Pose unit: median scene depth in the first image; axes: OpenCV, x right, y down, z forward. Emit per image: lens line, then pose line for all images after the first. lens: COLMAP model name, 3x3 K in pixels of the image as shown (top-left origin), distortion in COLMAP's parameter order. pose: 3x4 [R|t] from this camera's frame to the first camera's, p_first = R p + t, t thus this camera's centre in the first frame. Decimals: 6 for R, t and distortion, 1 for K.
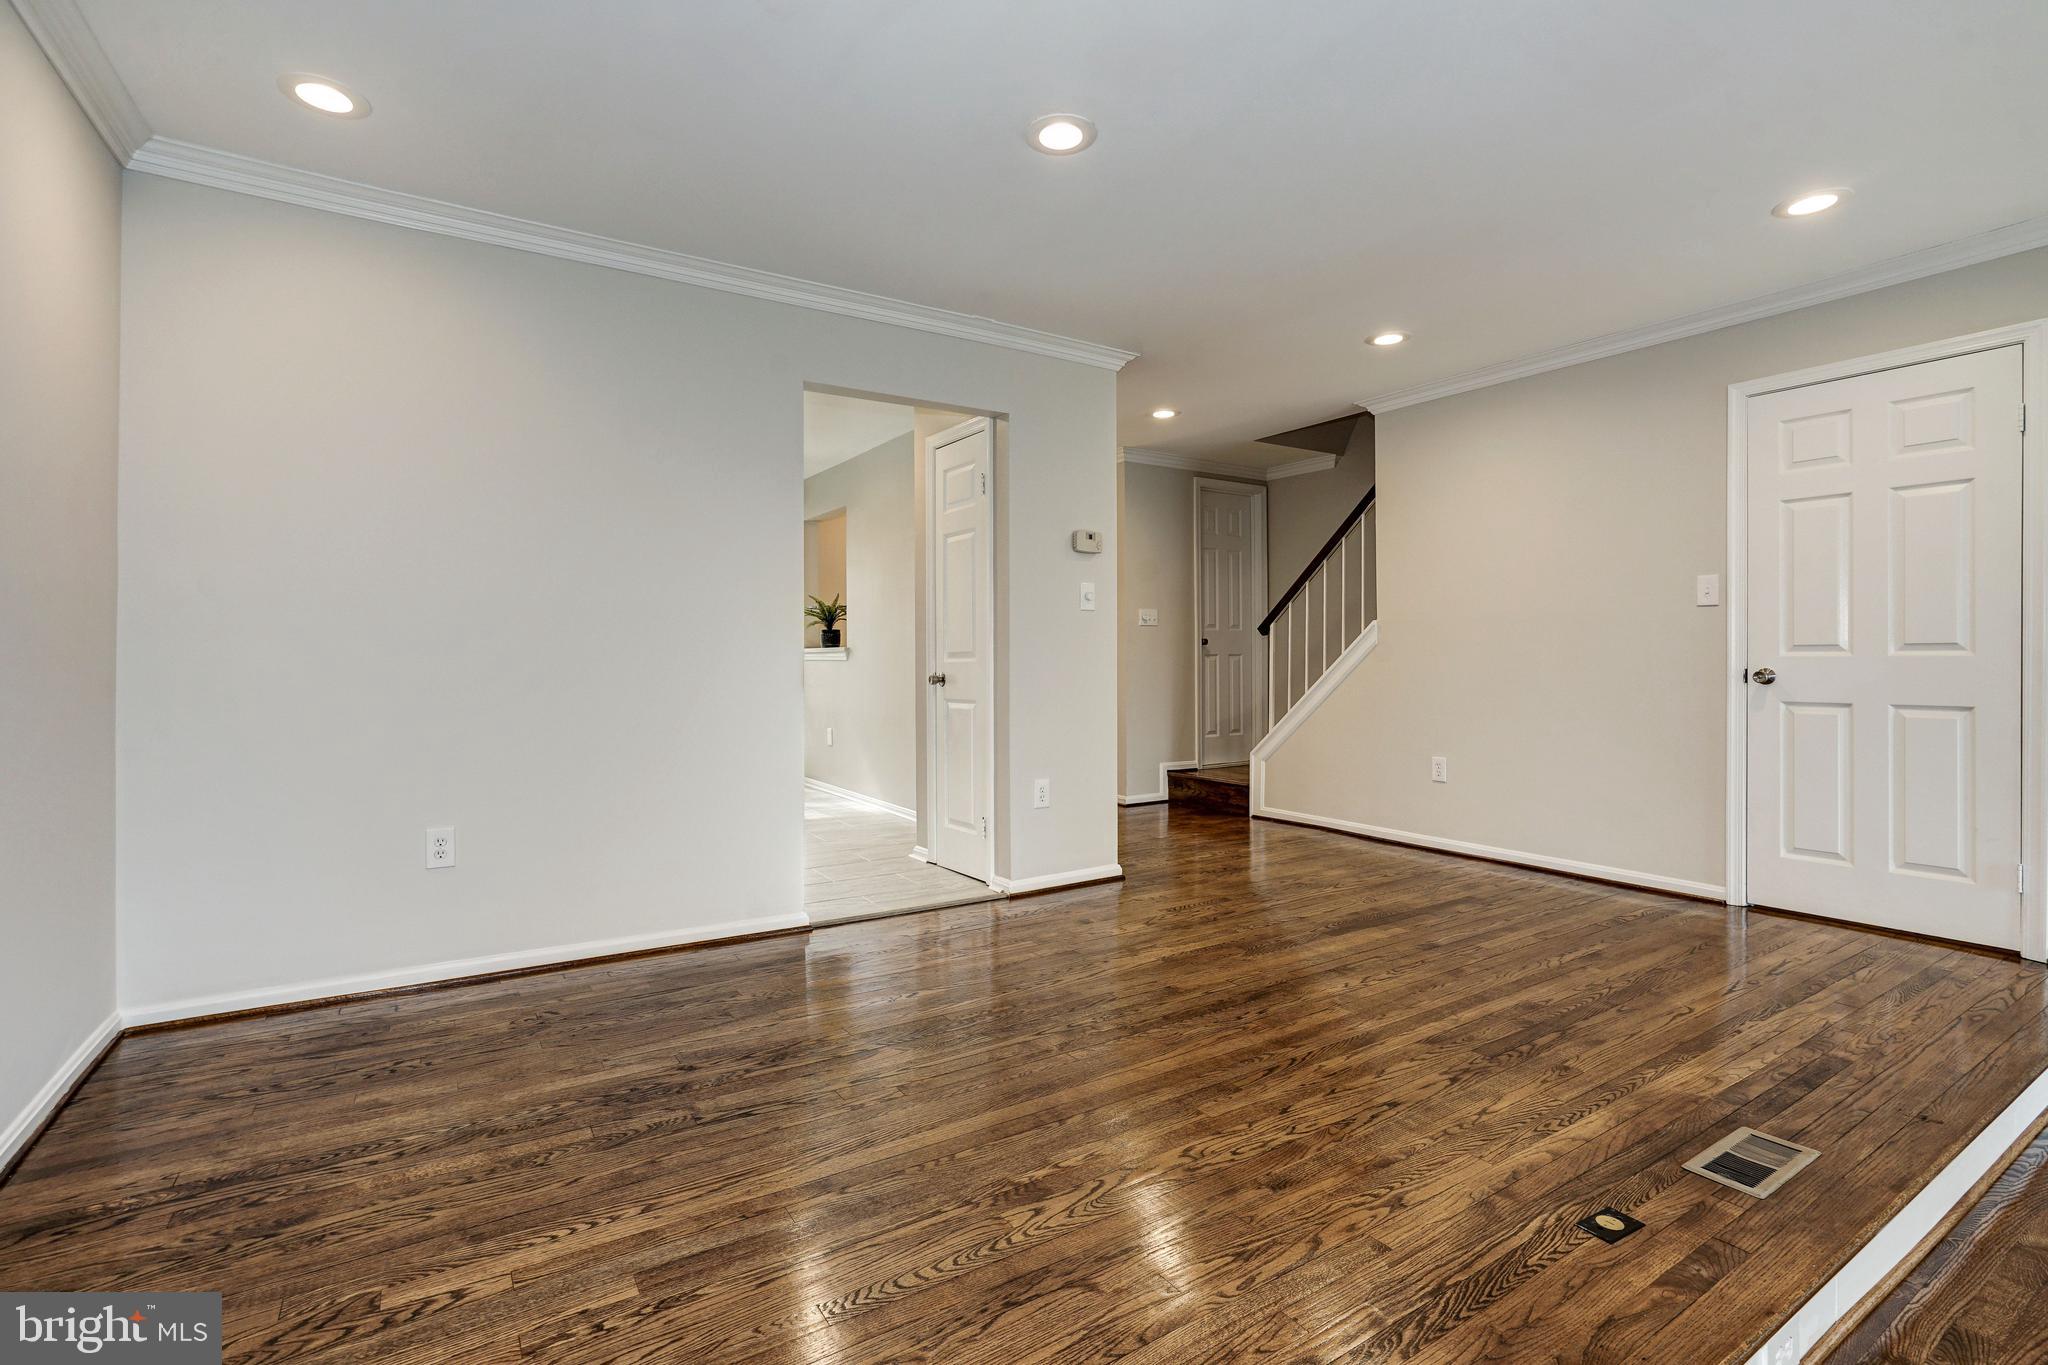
lens RADIAL K [[951.8, 0, 1020.3], [0, 951.8, 663.9], [0, 0, 1]] dist [-0.048933, 0.022329]
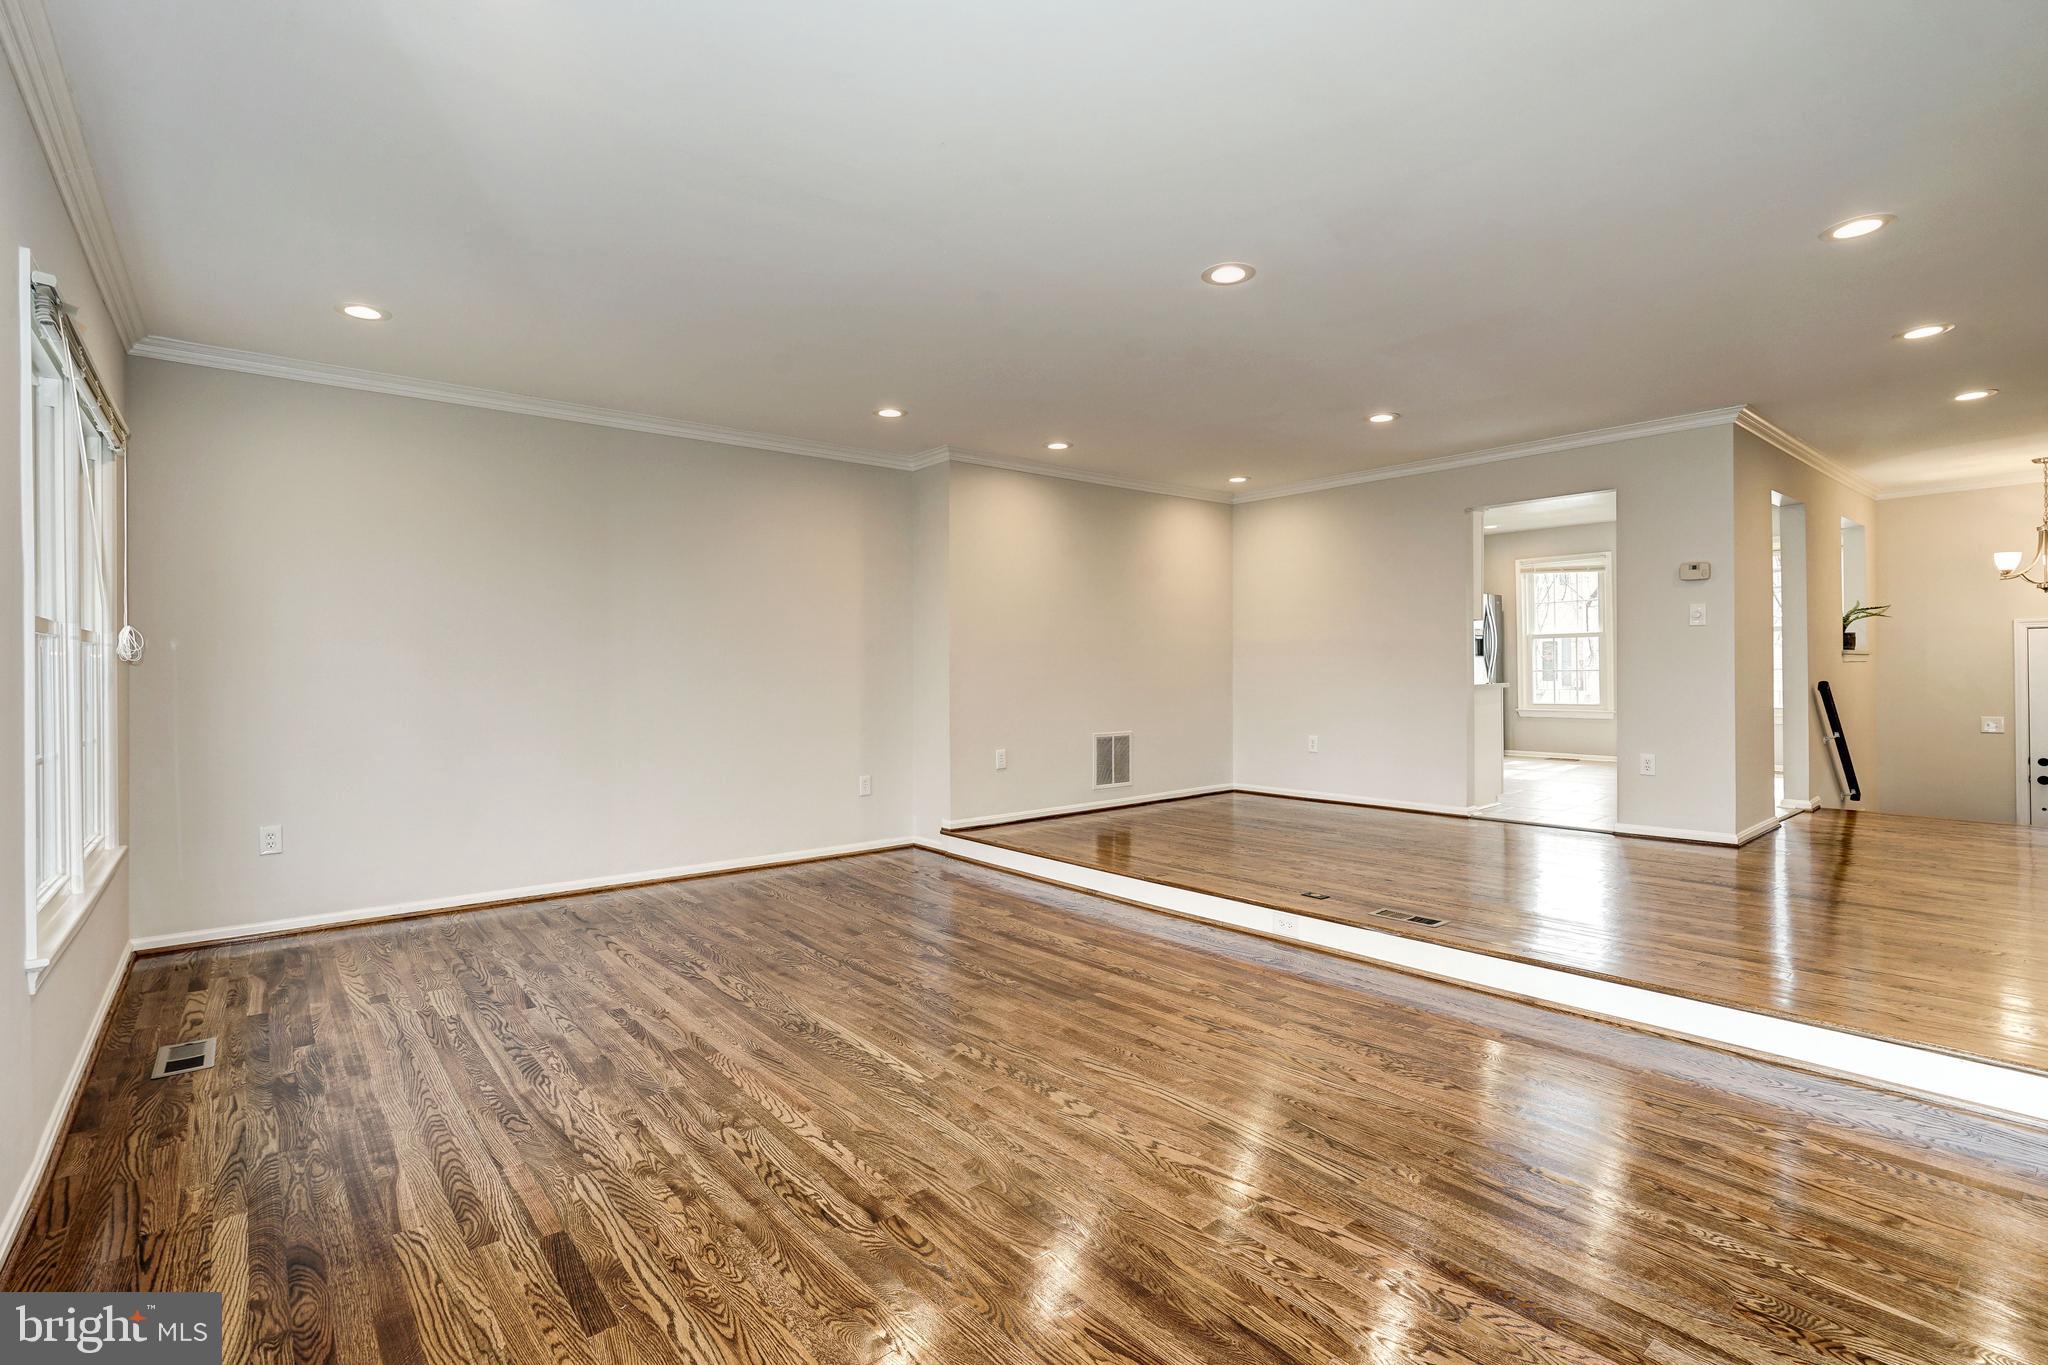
lens RADIAL K [[951.8, 0, 1020.3], [0, 951.8, 663.9], [0, 0, 1]] dist [-0.048933, 0.022329]
pose [[0.118160, -0.000986, -0.992994, 1.267044], [0.003675, 0.999993, -0.000555, -0.009396], [0.992988, -0.003584, 0.118163, -0.038590]]
